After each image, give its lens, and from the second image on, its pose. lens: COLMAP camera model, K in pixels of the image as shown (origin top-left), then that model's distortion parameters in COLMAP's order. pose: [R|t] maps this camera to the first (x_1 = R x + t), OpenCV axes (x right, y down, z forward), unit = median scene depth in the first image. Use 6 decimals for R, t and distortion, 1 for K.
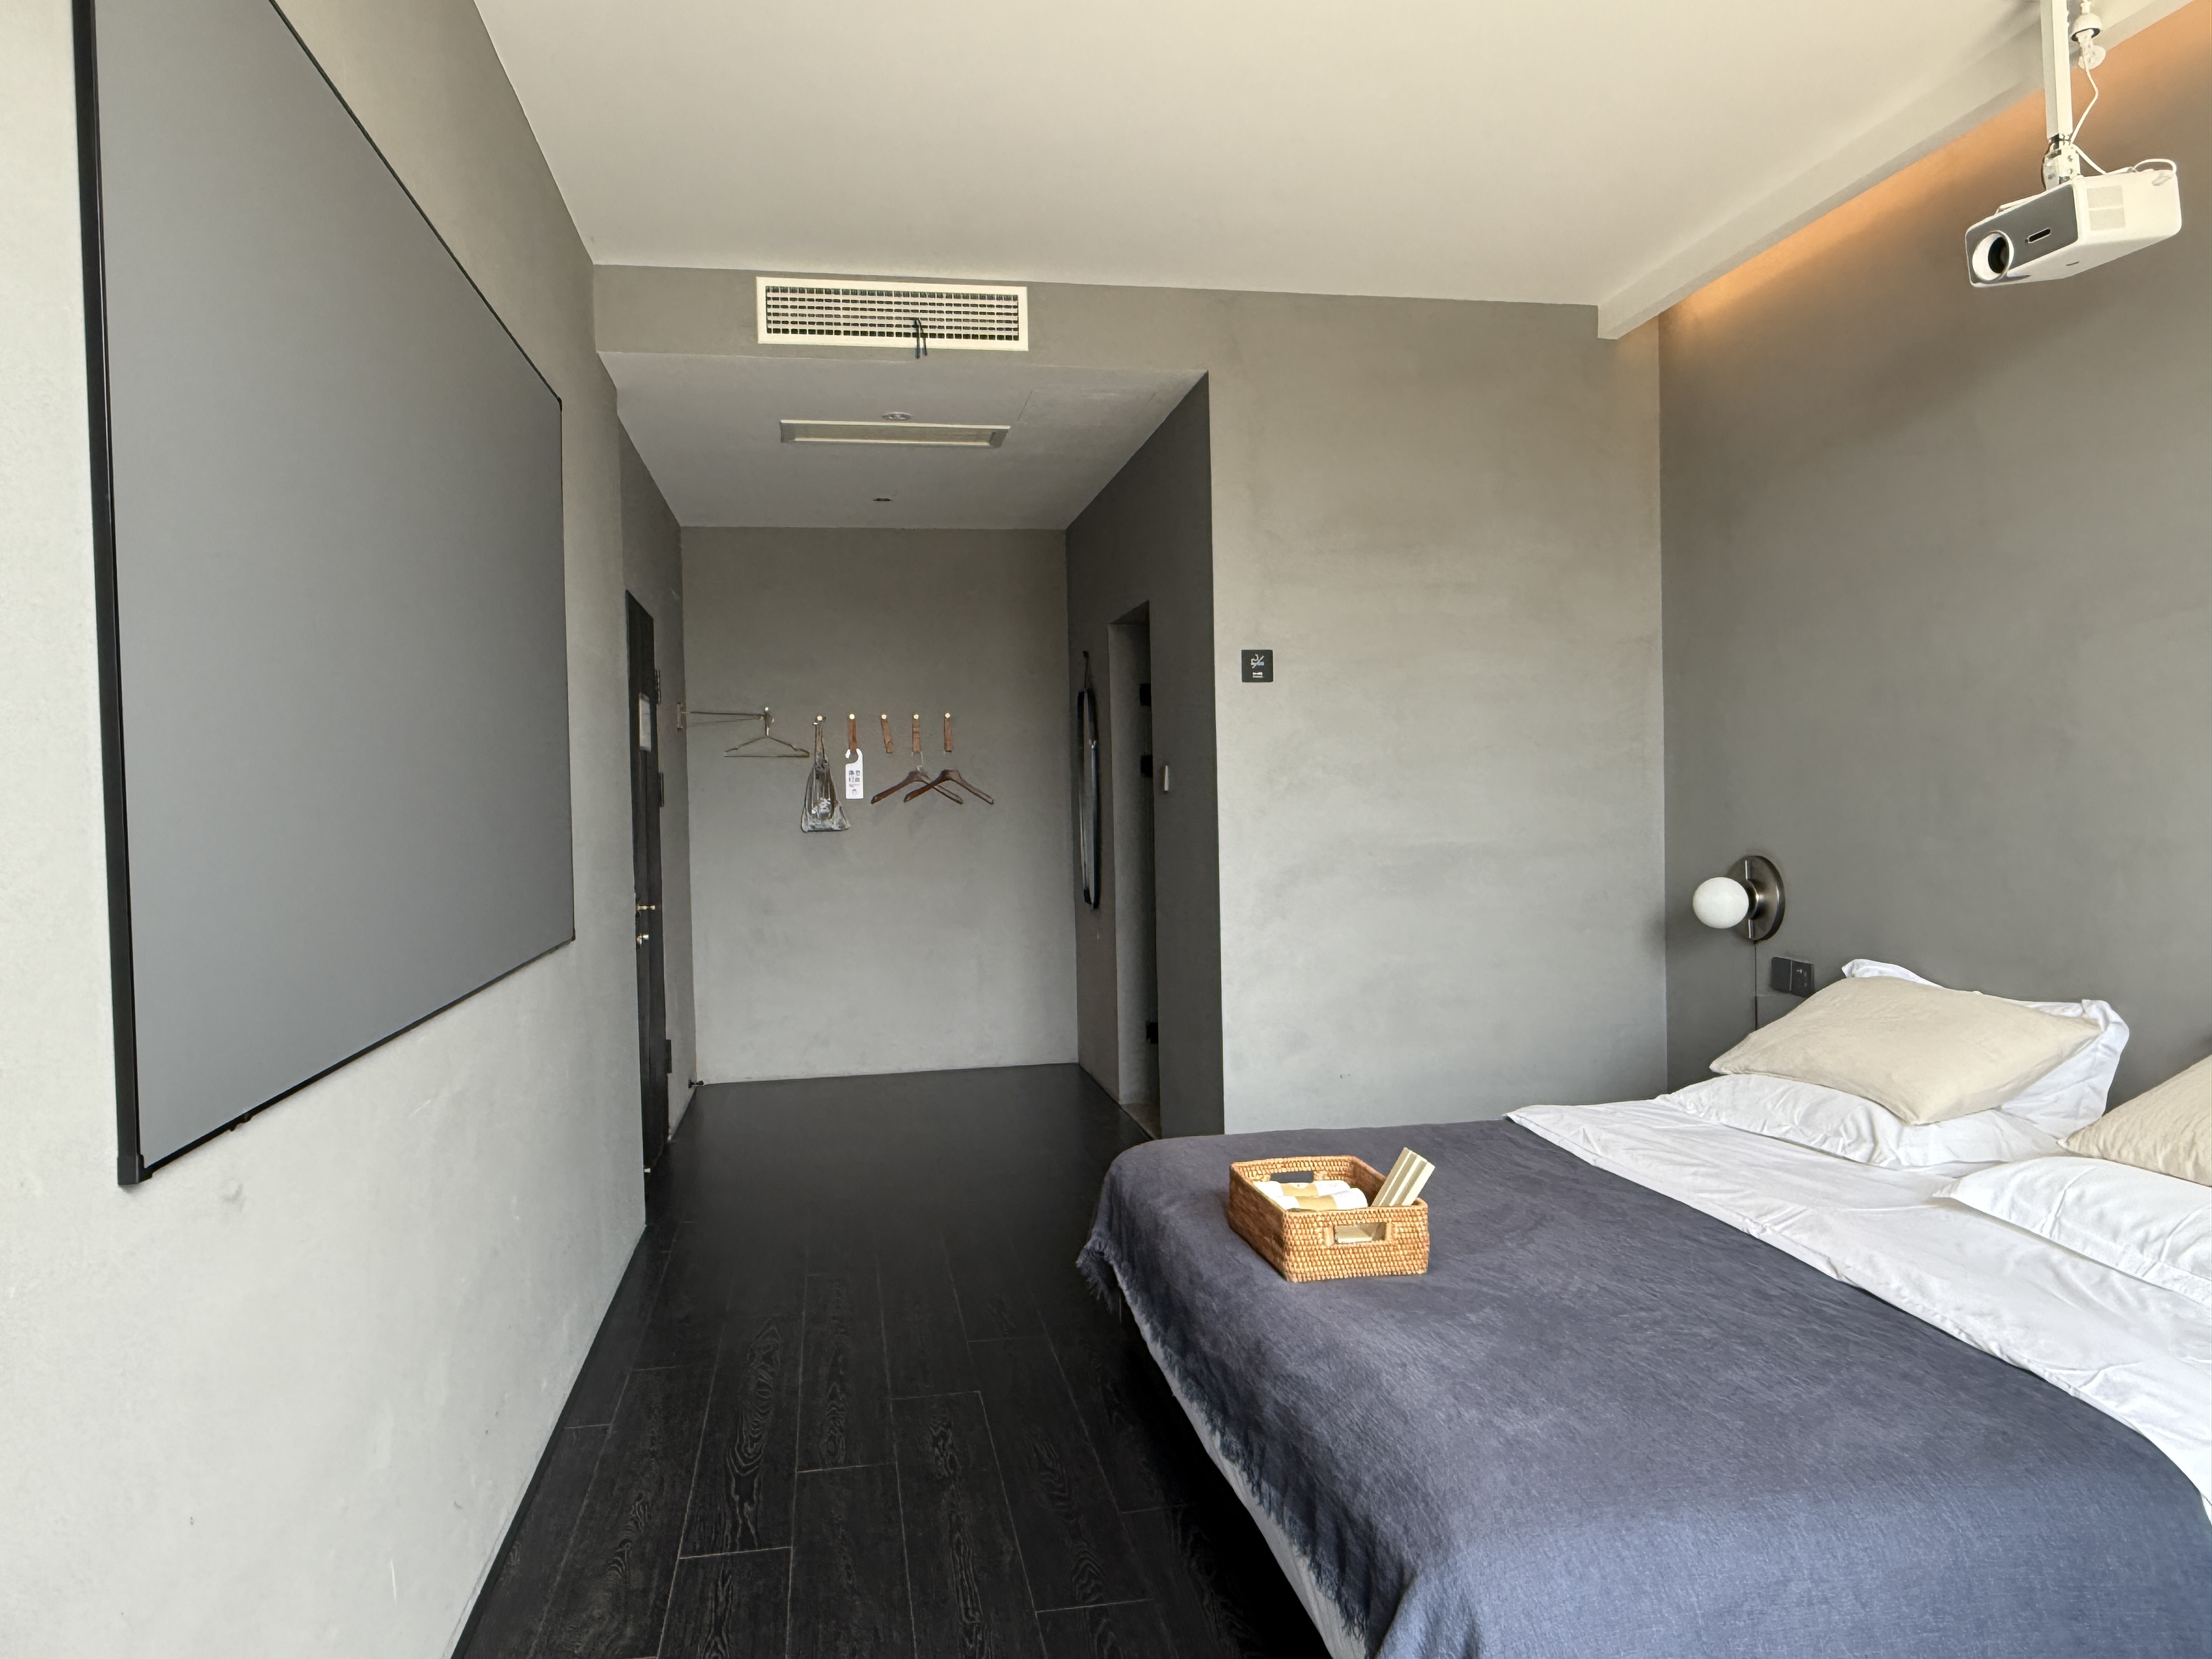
lens RADIAL K [[1495.9, 0, 1093.5], [0, 1495.9, 833.0], [0, 0, 1]] dist [-0.002544, 0.003513]
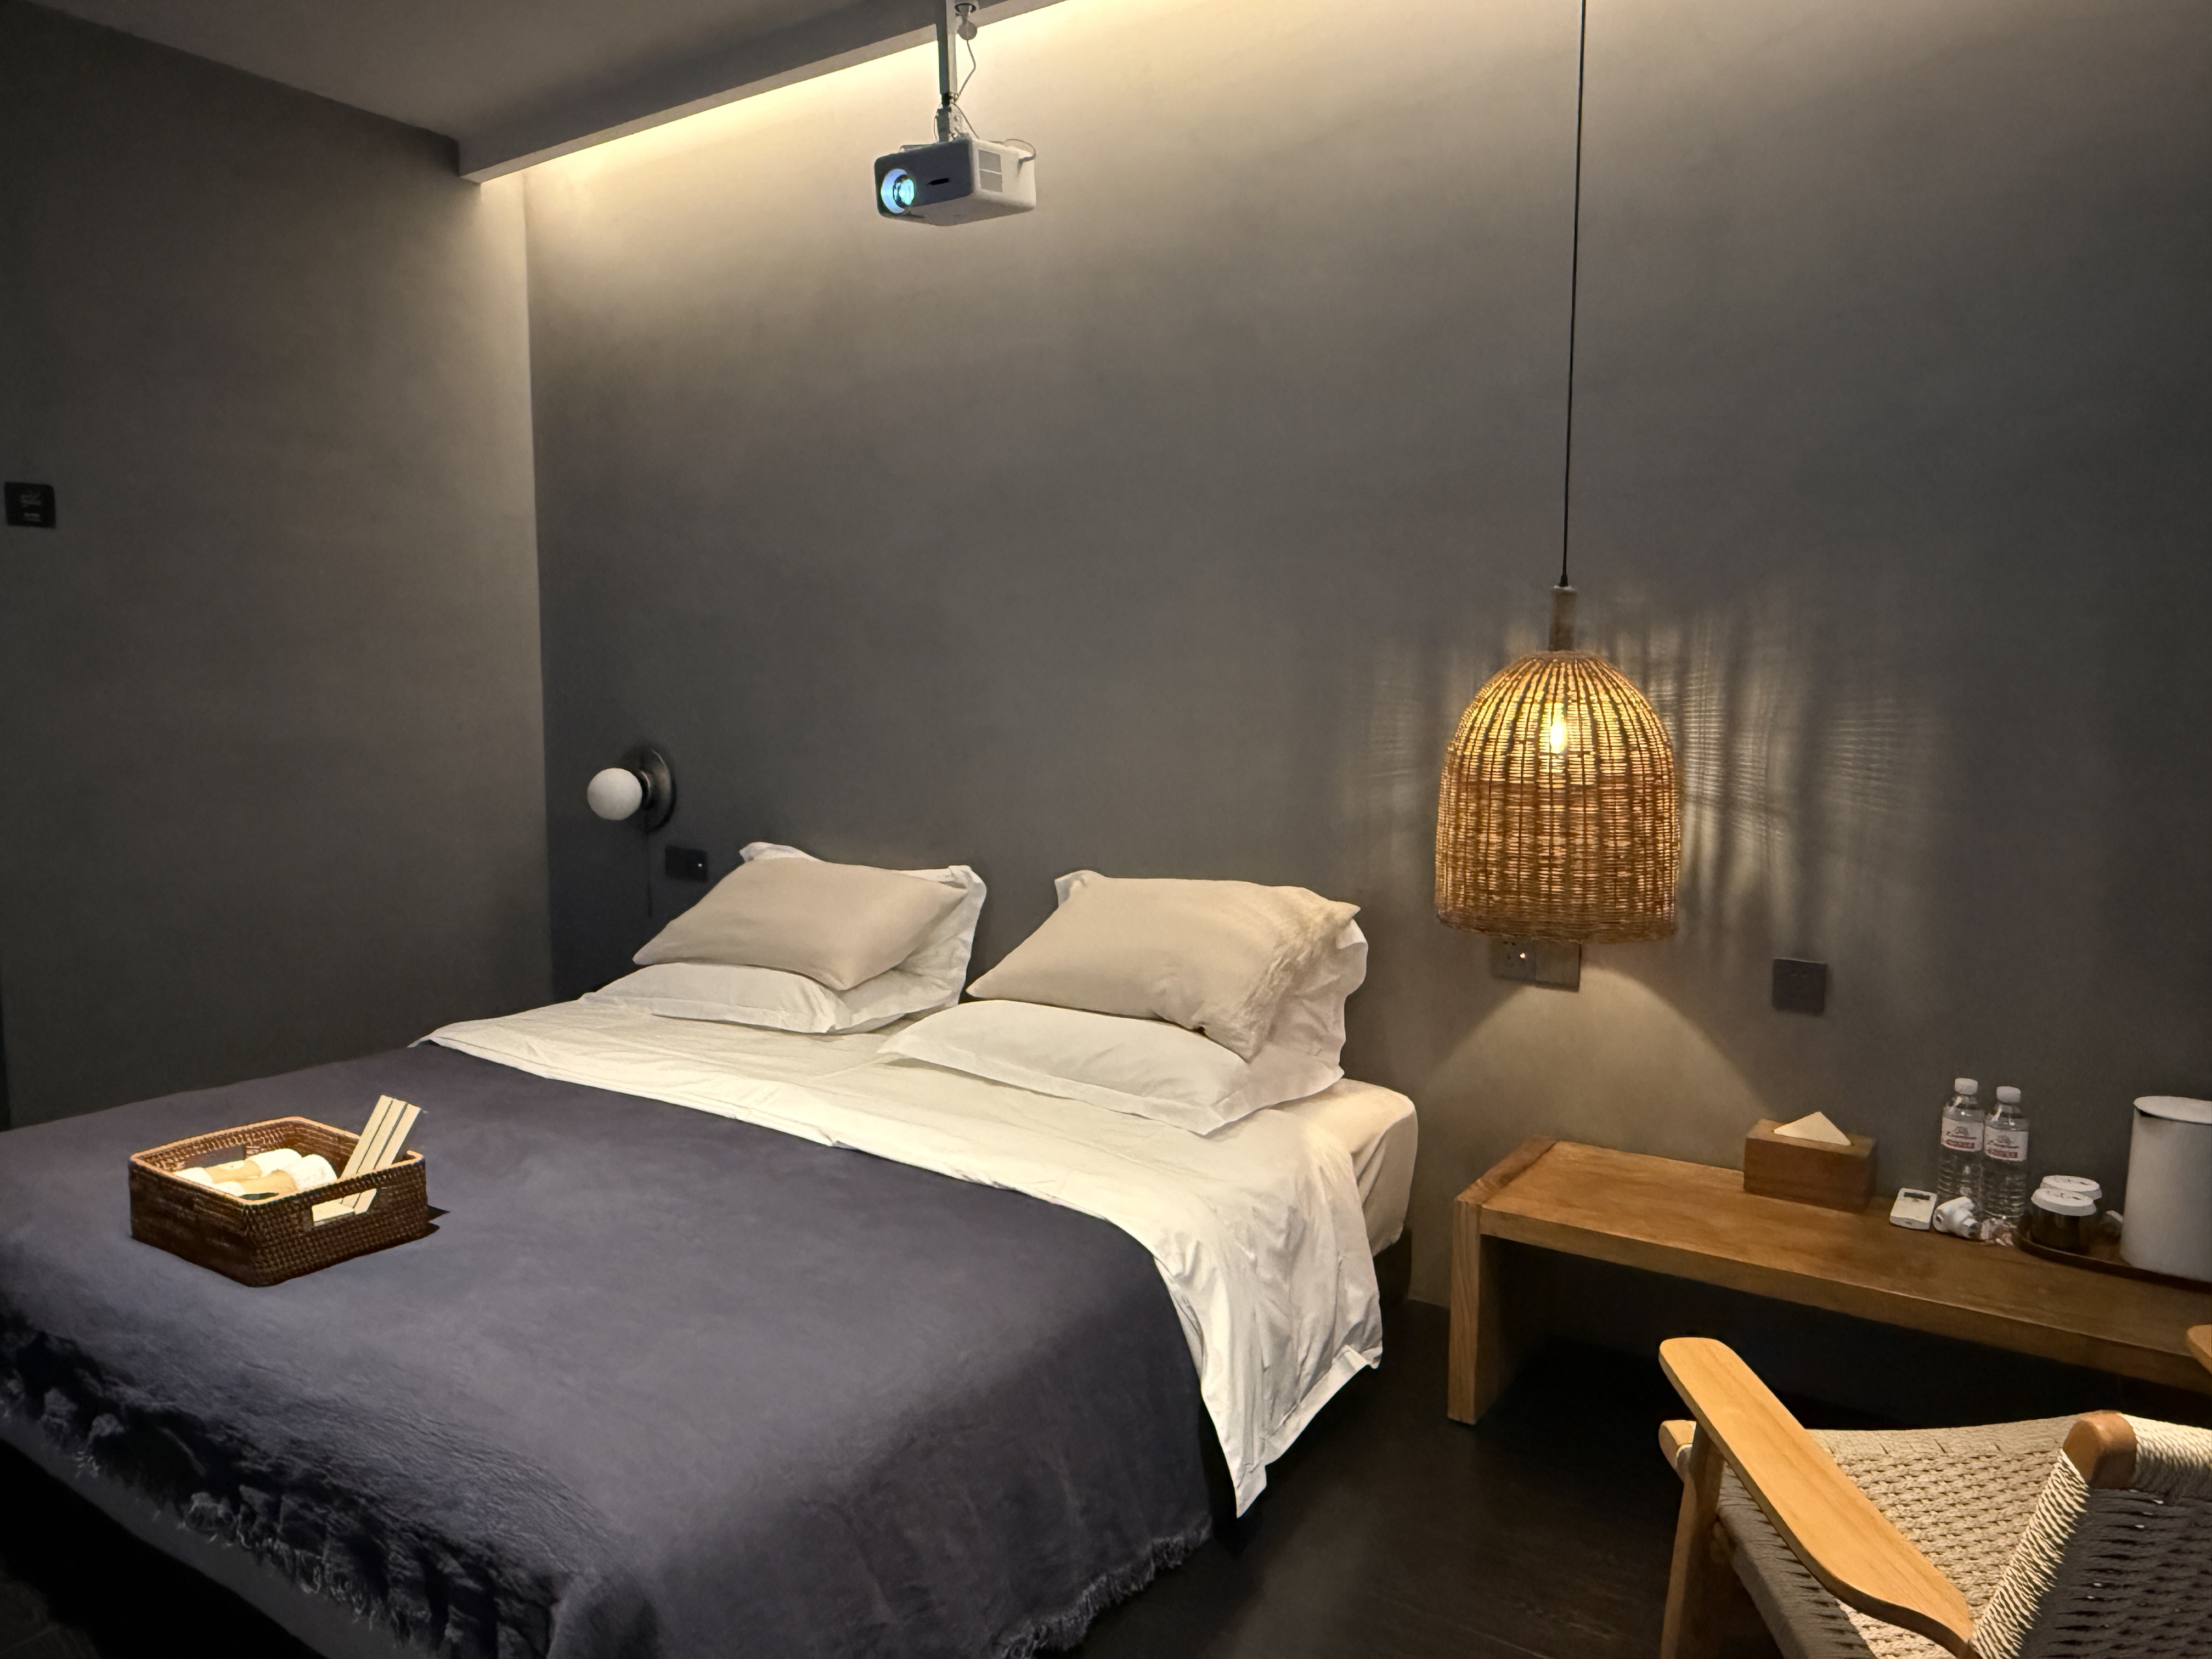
lens RADIAL K [[1495.9, 0, 1103.6], [0, 1495.9, 830.6], [0, 0, 1]] dist [-0.002544, 0.003513]
pose [[0.699784, -0.052761, 0.712404, -0.086879], [0.002648, 0.997453, 0.071271, 0.001160], [-0.714350, -0.047988, 0.698141, 0.106342]]
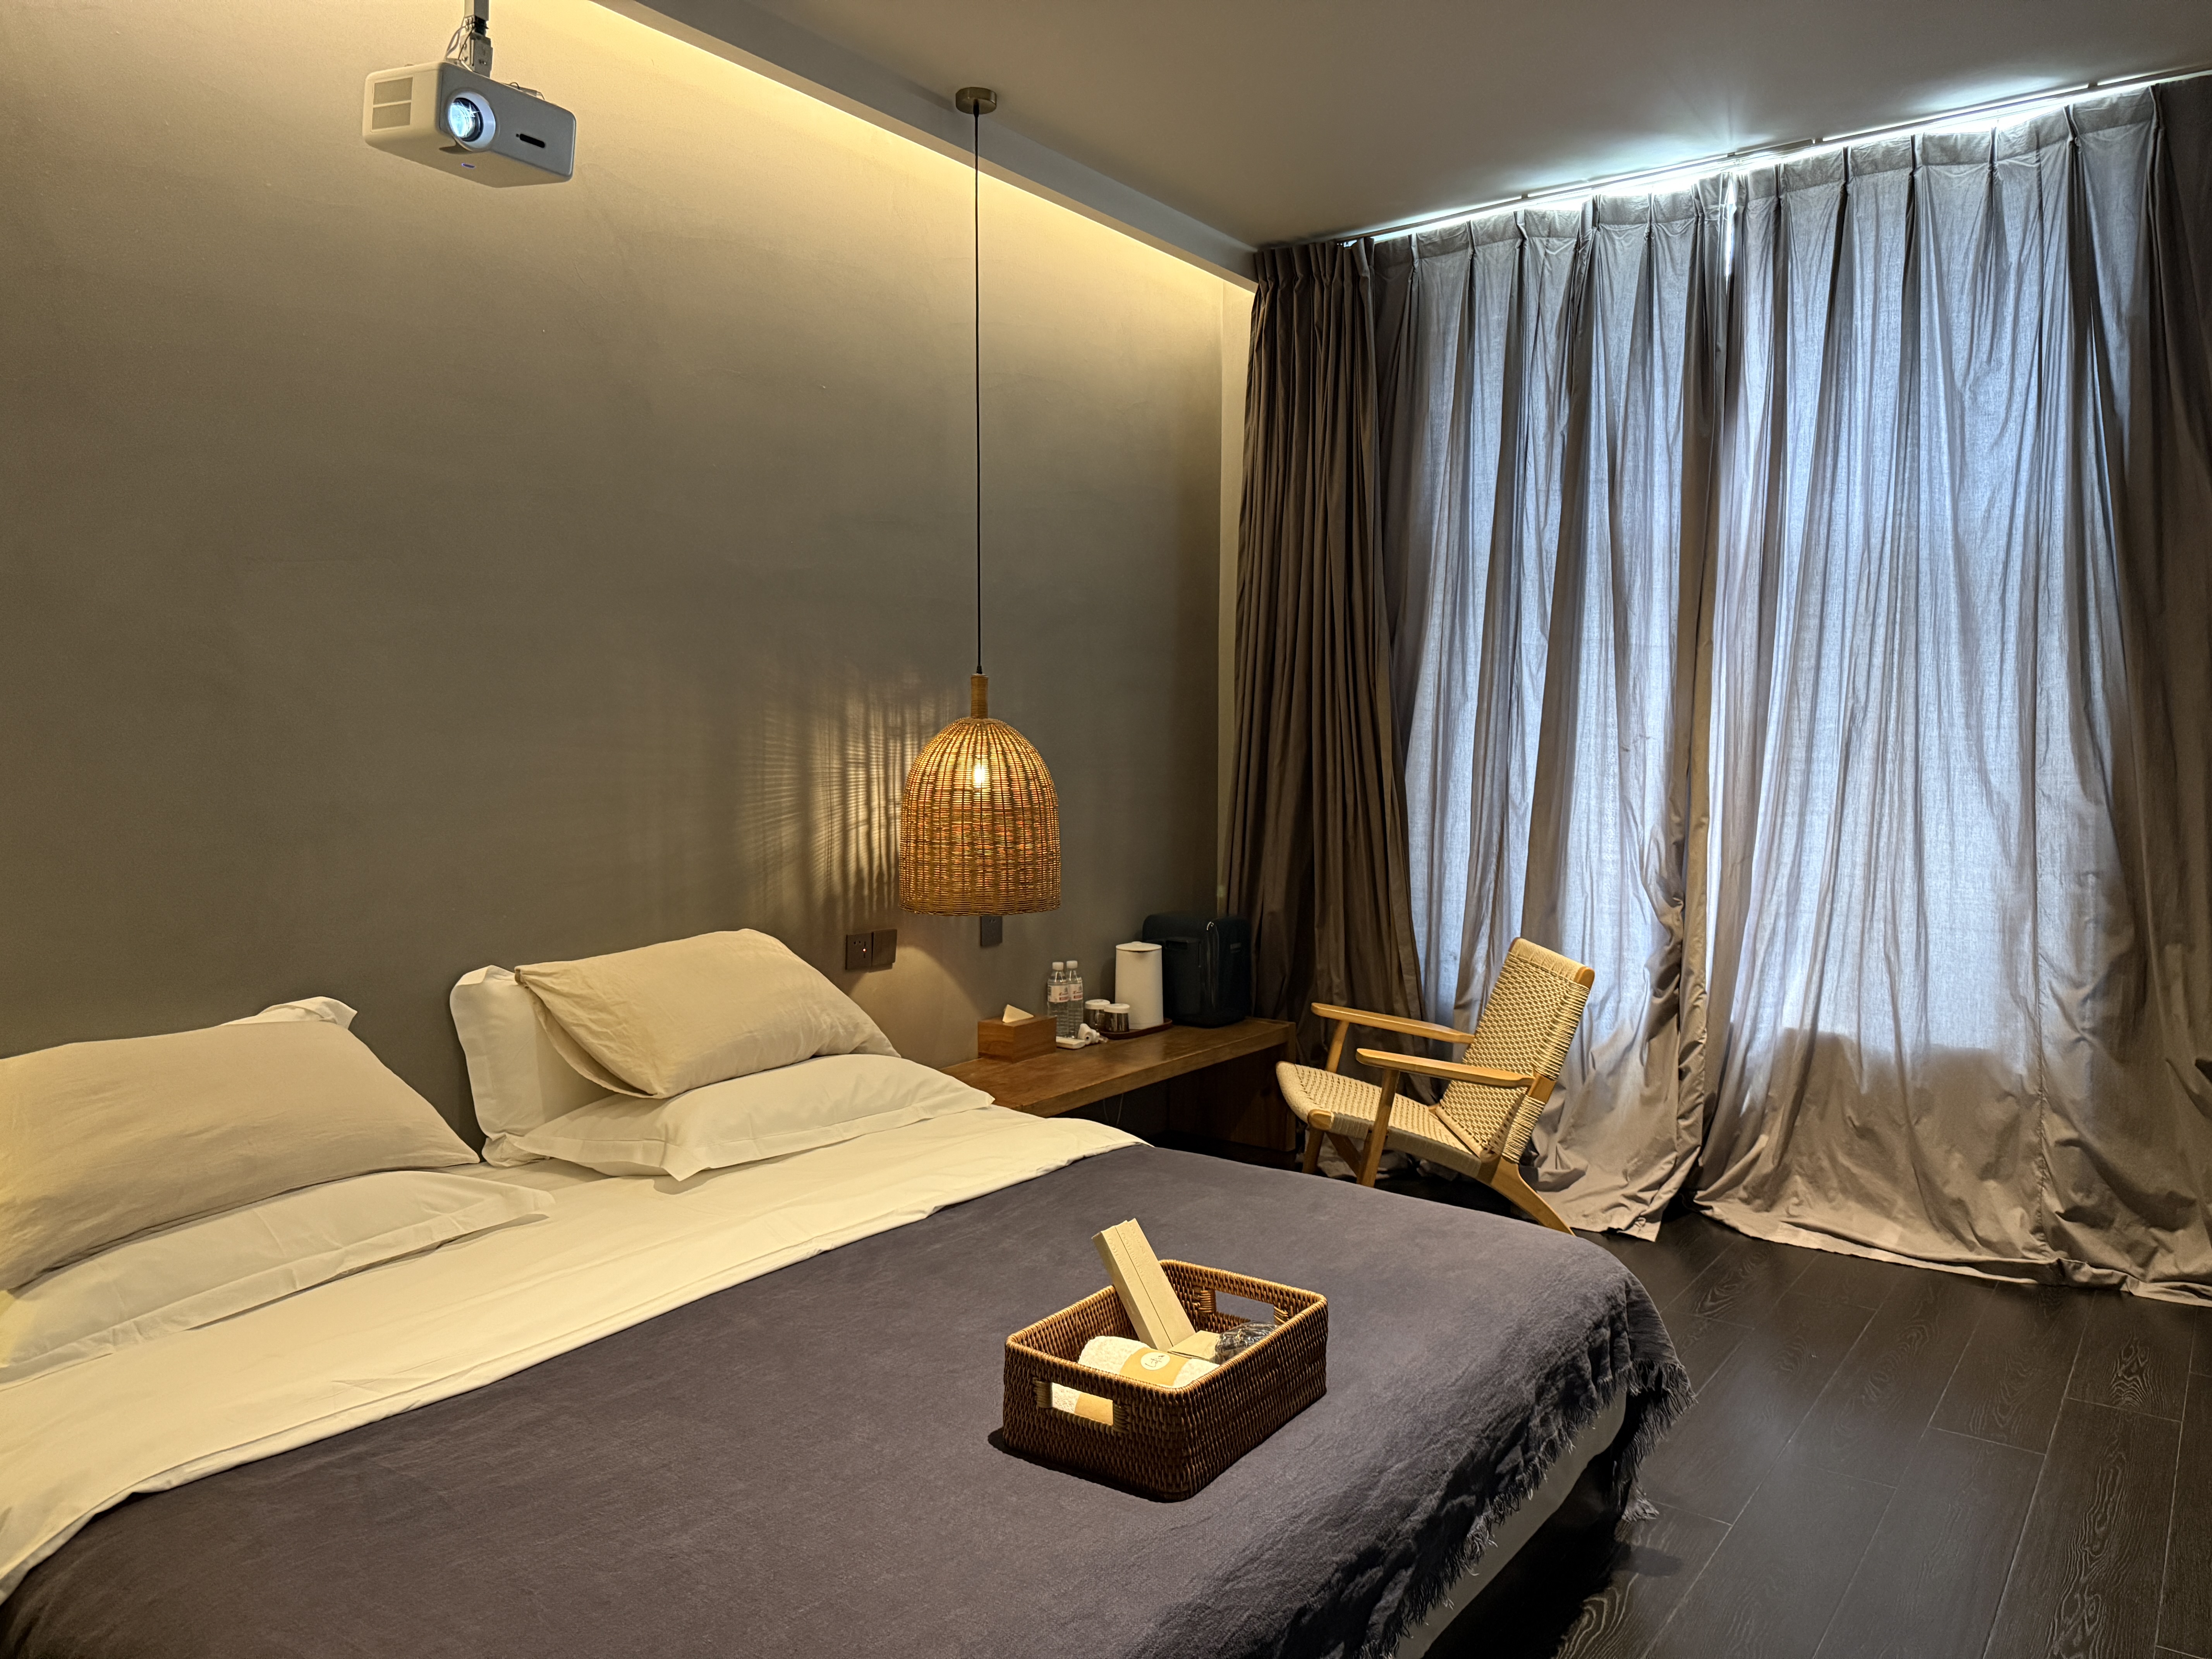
lens RADIAL K [[1540.8, 0, 1103.6], [0, 1540.8, 815.9], [0, 0, 1]] dist [0.000791, -0.000674]
pose [[-0.703890, -0.016851, 0.710109, -0.266577], [0.029911, 0.998129, 0.053335, -0.022873], [-0.709679, 0.058782, -0.702068, 1.307508]]
